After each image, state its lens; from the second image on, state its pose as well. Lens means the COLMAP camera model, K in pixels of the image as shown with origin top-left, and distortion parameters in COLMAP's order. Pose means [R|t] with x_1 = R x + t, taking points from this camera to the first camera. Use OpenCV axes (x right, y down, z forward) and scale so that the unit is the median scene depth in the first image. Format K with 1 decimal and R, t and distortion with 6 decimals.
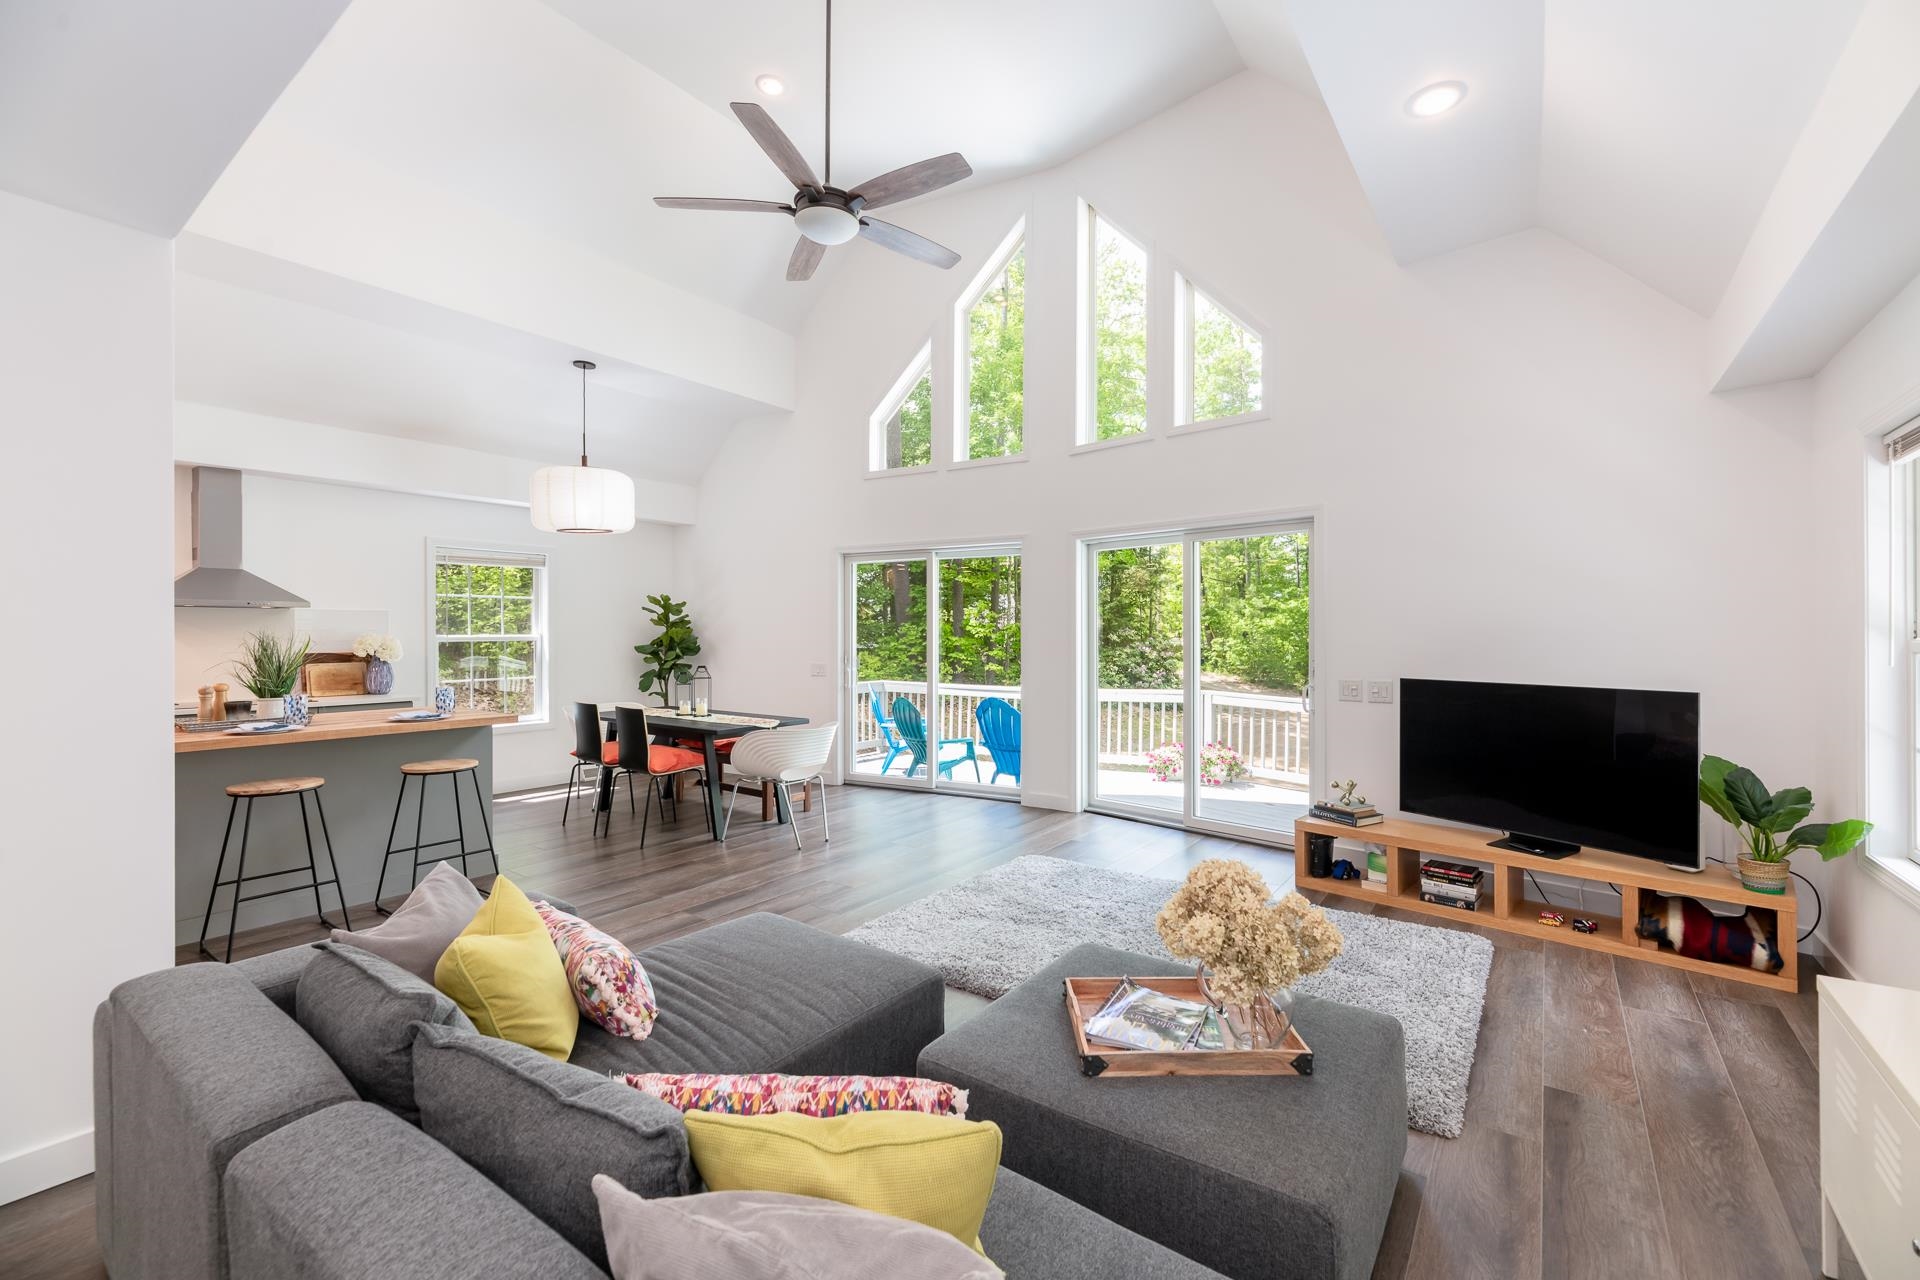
lens RADIAL K [[794.7, 0, 984.2], [0, 794.7, 631.5], [0, 0, 1]] dist [0.001289, 0.000111]
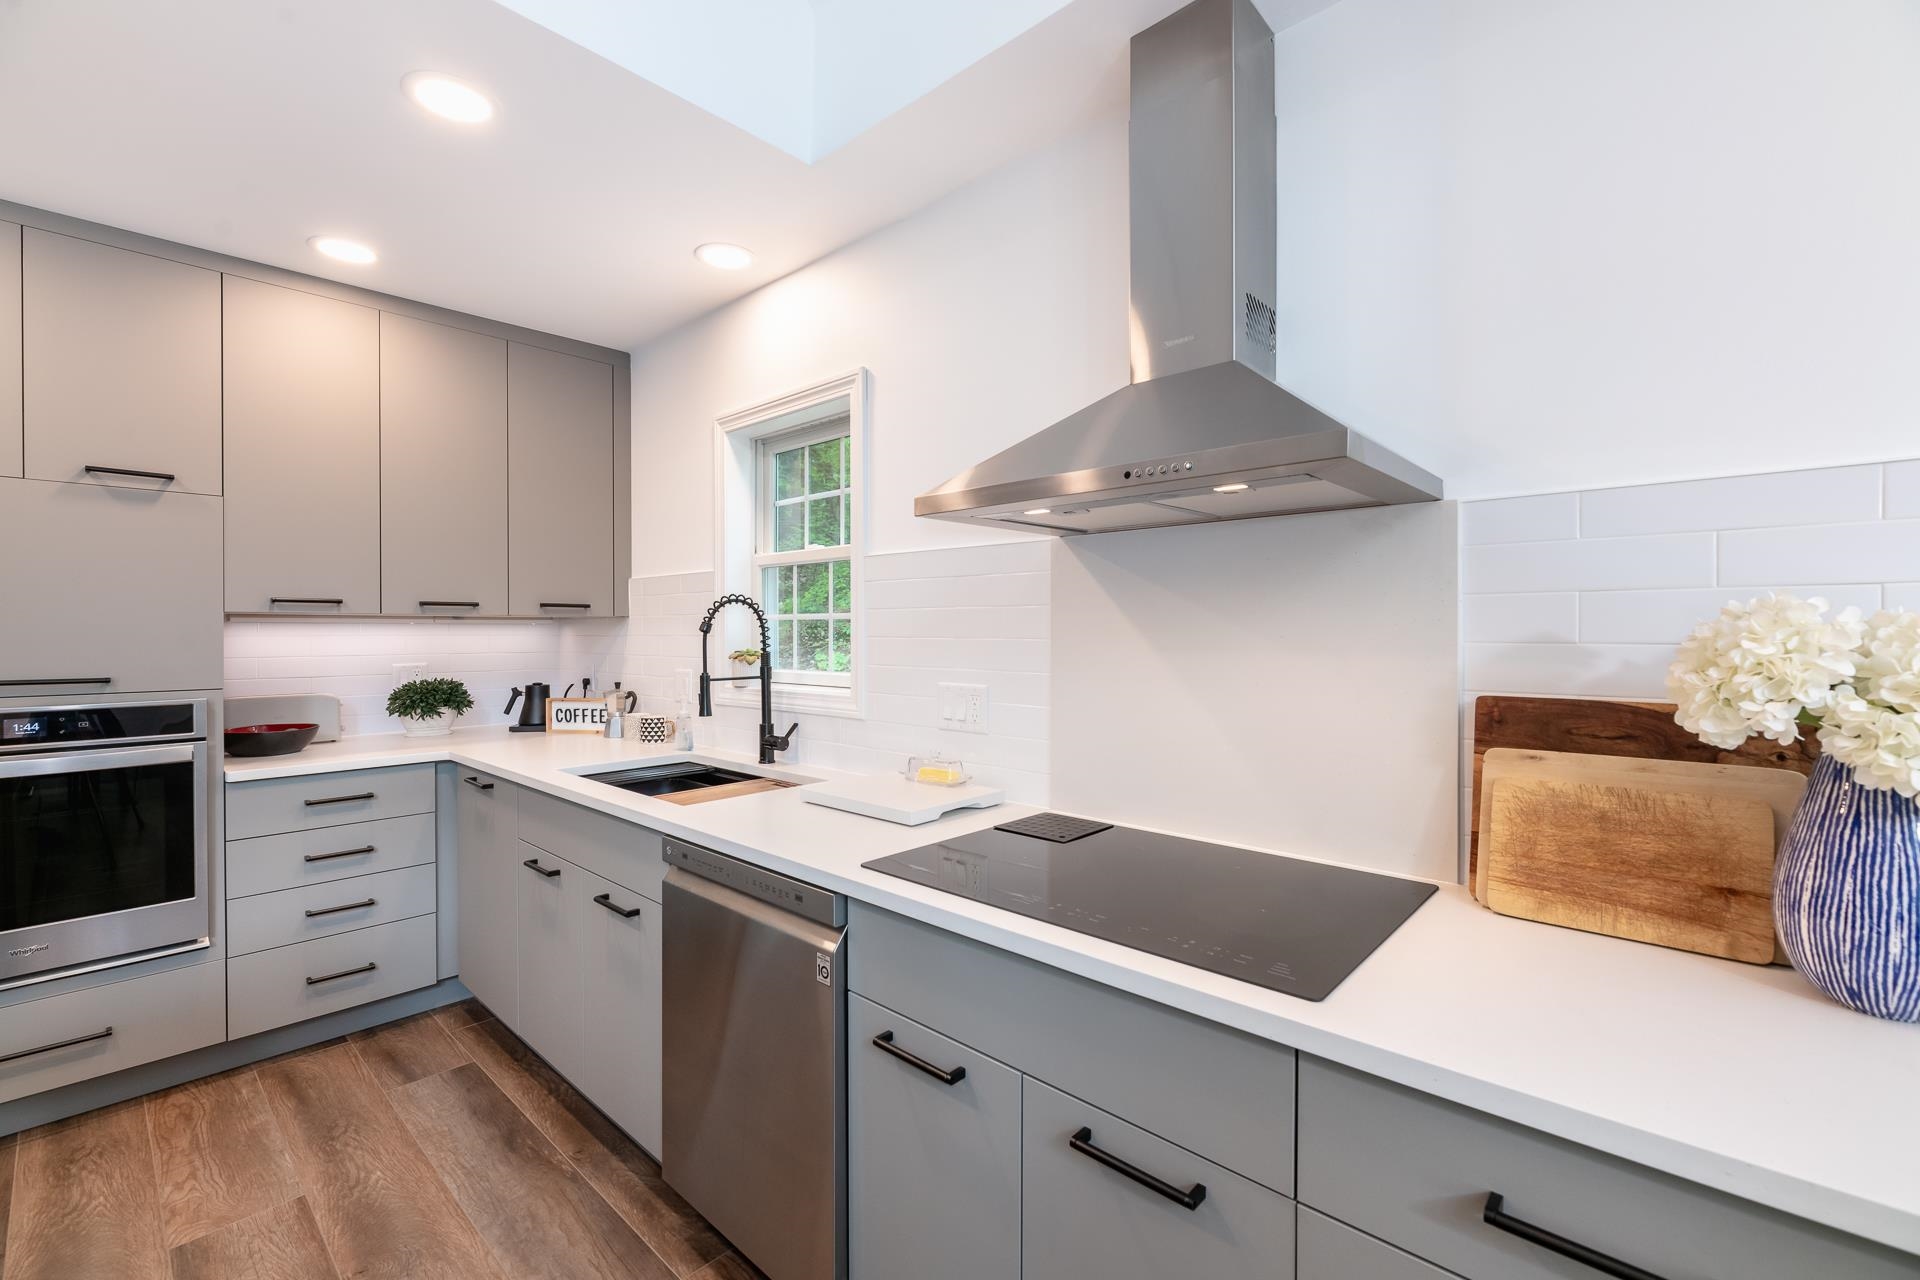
lens RADIAL K [[826.6, 0, 960.0], [0, 826.6, 640.0], [0, 0, 1]] dist [0.006949, -0.000181]
pose [[-0.125781, 0.013184, -0.991970, -0.586993], [0.002677, 0.999913, 0.012950, 0.008339], [0.992054, -0.001026, -0.125805, 0.853362]]
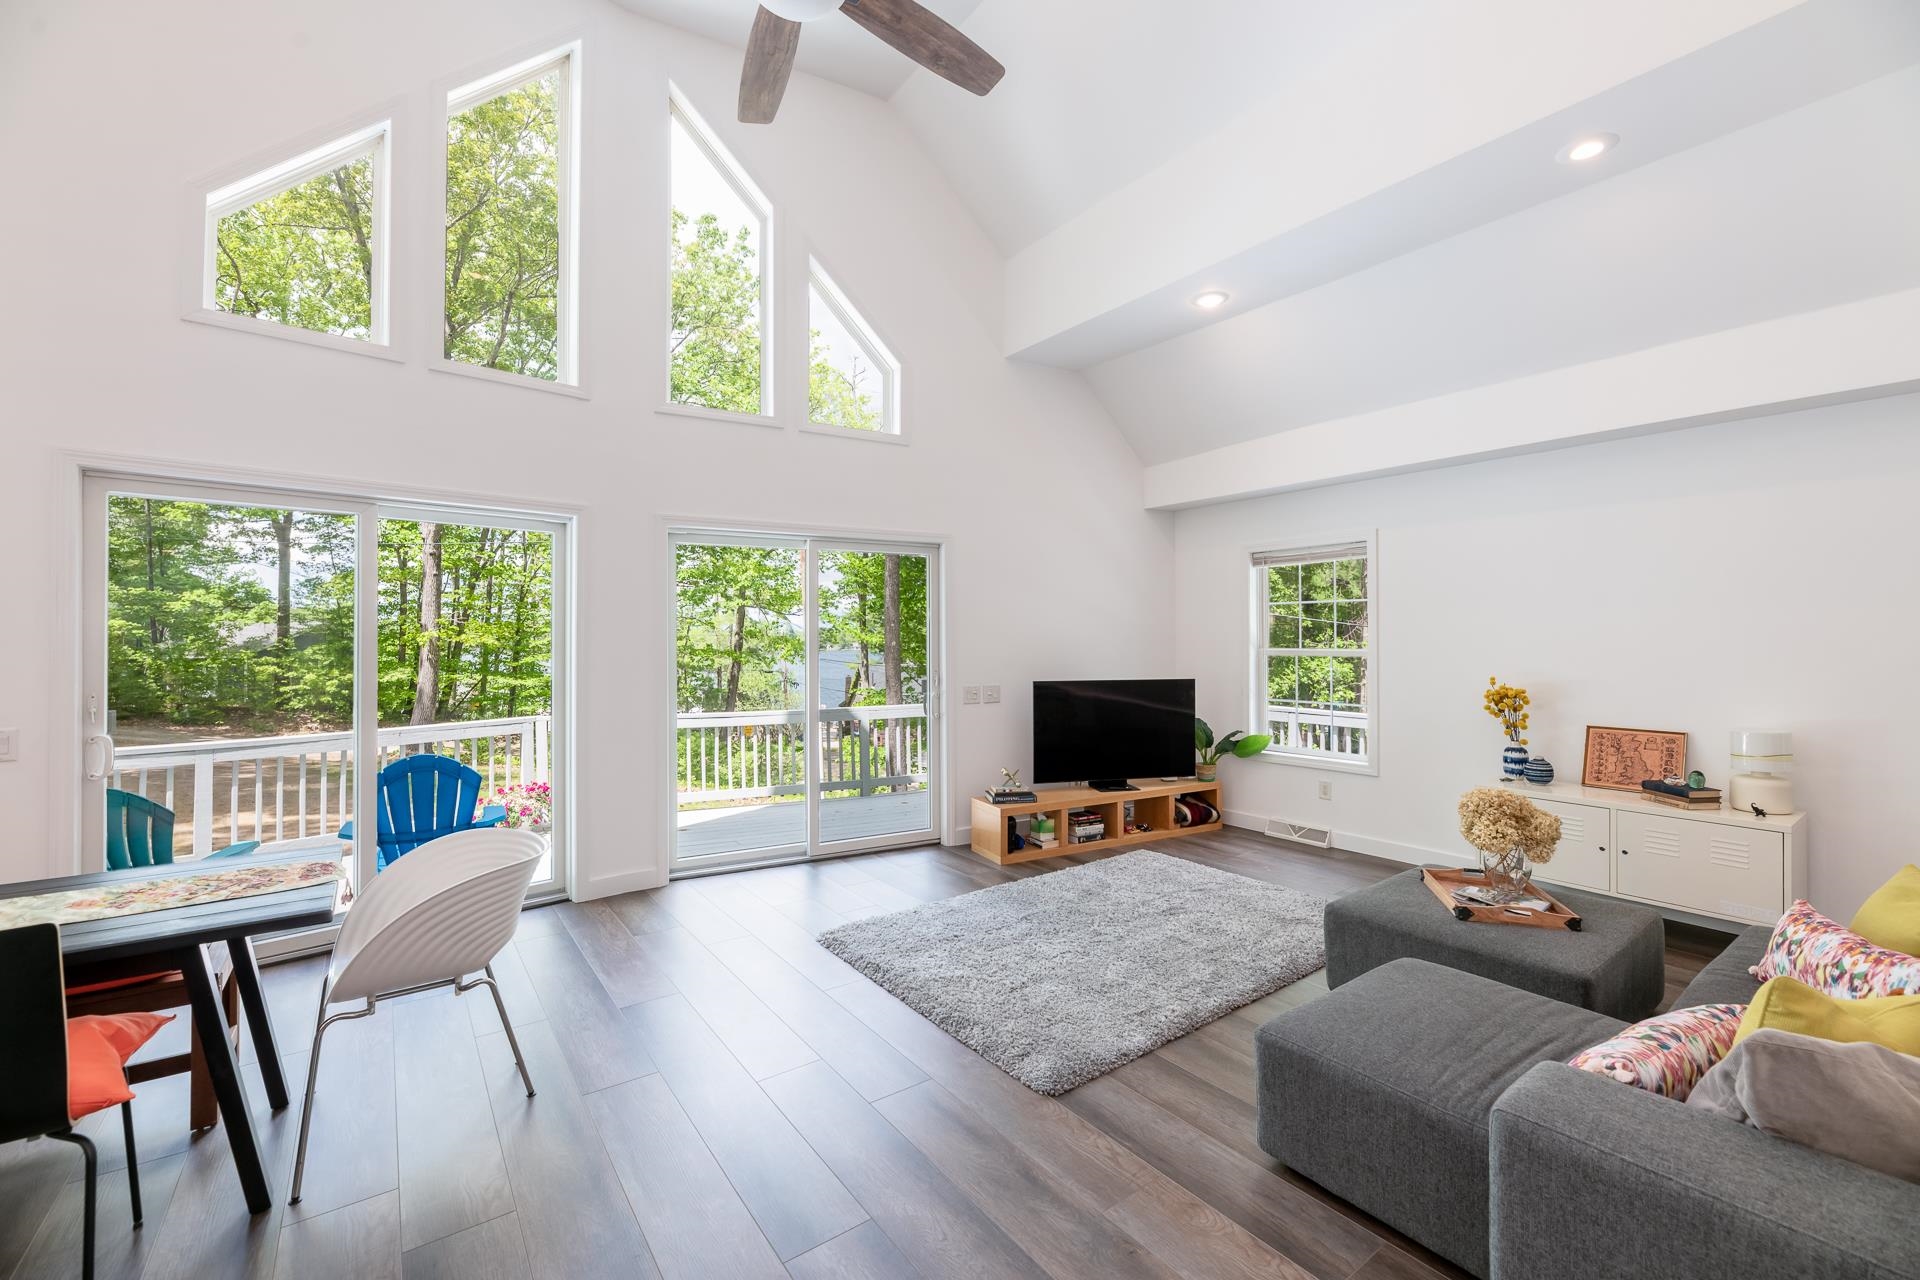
lens RADIAL K [[795.0, 0, 967.8], [0, 795.0, 630.8], [0, 0, 1]] dist [-0.003020, -0.000227]
pose [[0.305128, 0.008402, 0.952274, -0.532451], [-0.000383, 0.999962, -0.008700, -0.007882], [-0.952311, 0.002290, 0.305120, 0.509852]]
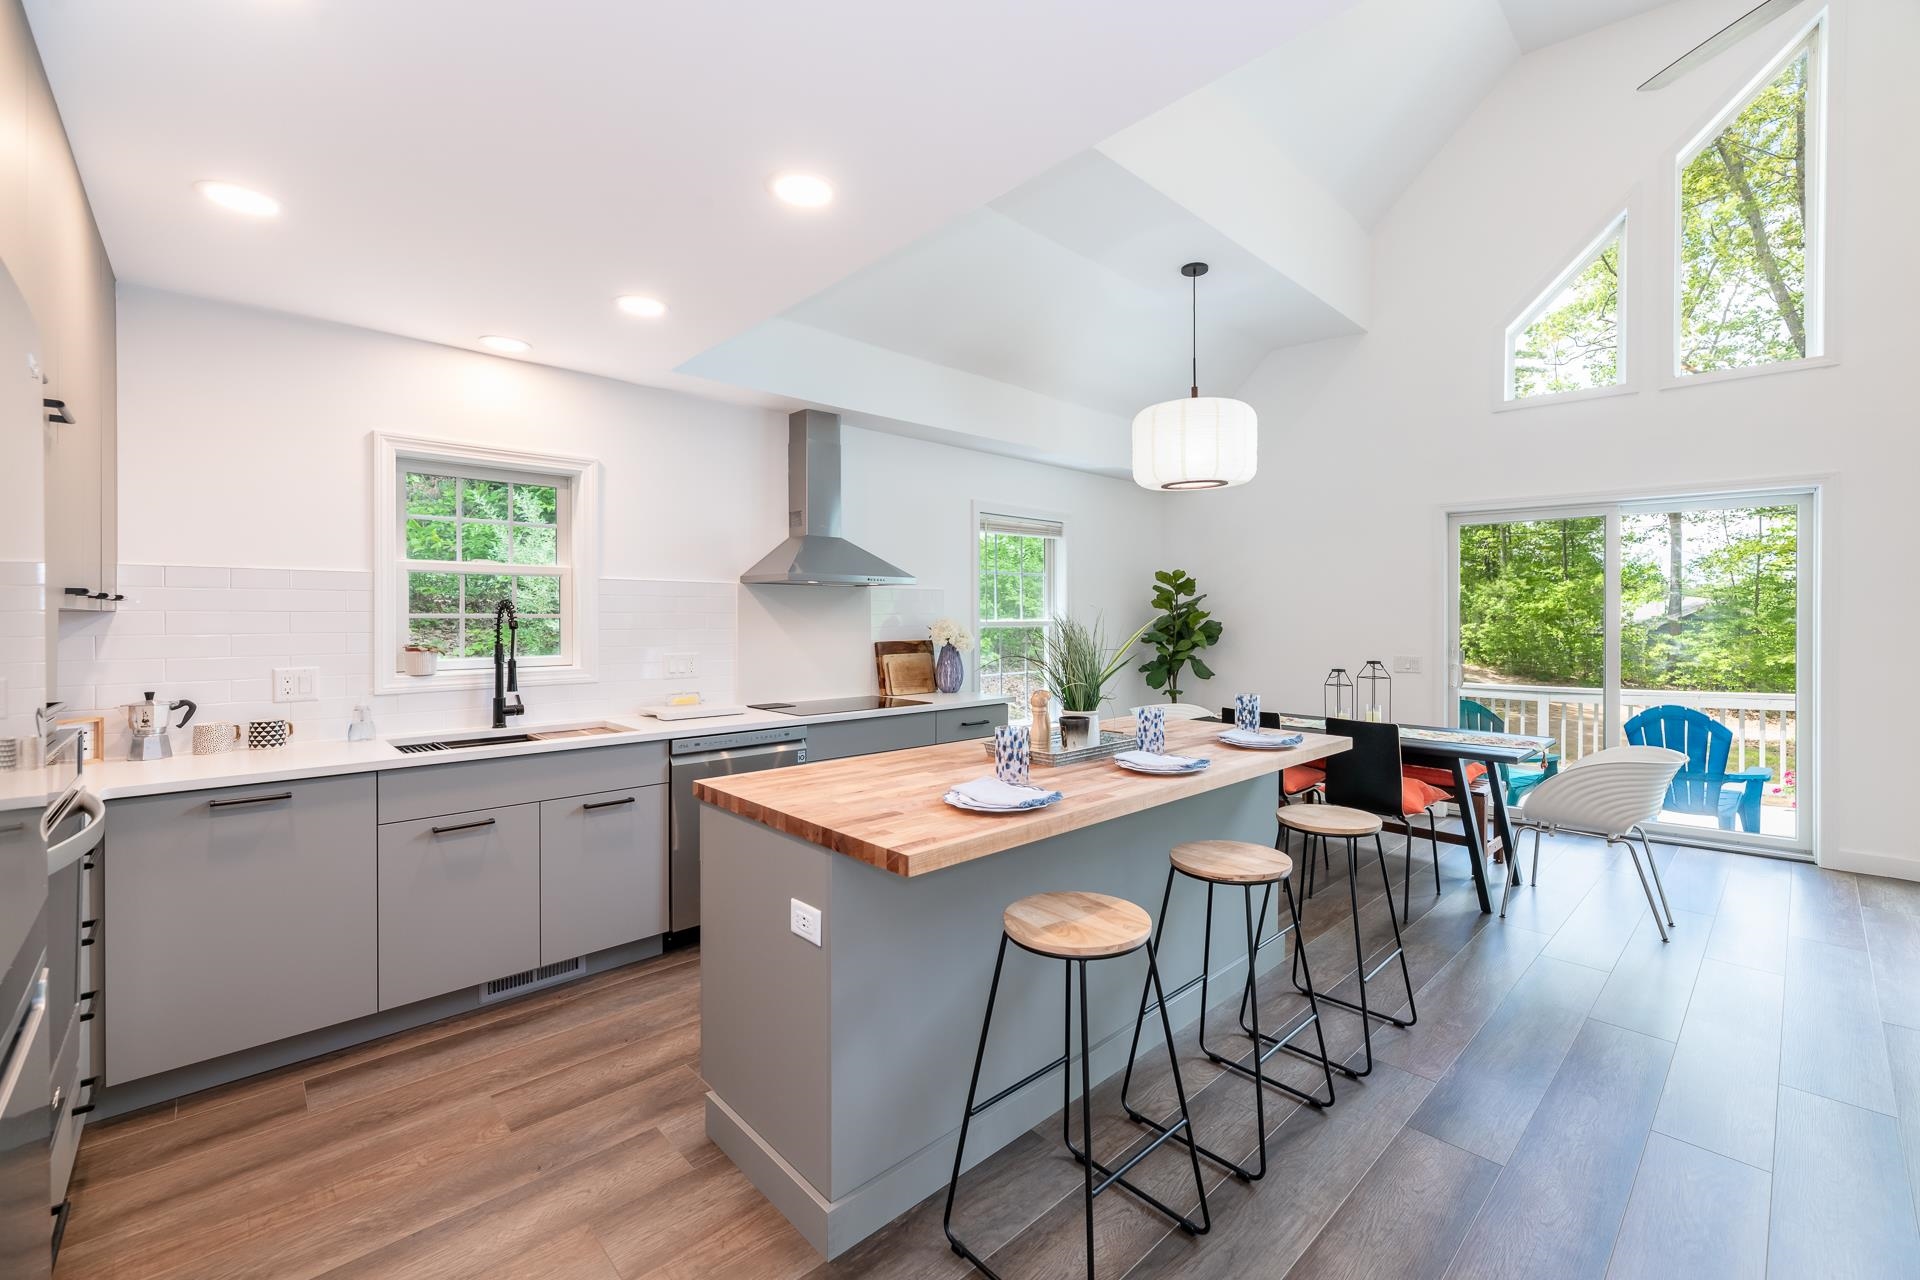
lens RADIAL K [[798.2, 0, 991.9], [0, 798.2, 620.0], [0, 0, 1]] dist [-0.000475, 0.000150]
pose [[0.984255, 0.000638, -0.176753, -0.574611], [0.000090, 0.999992, 0.004110, 0.002268], [0.176755, -0.004061, 0.984247, 0.211059]]
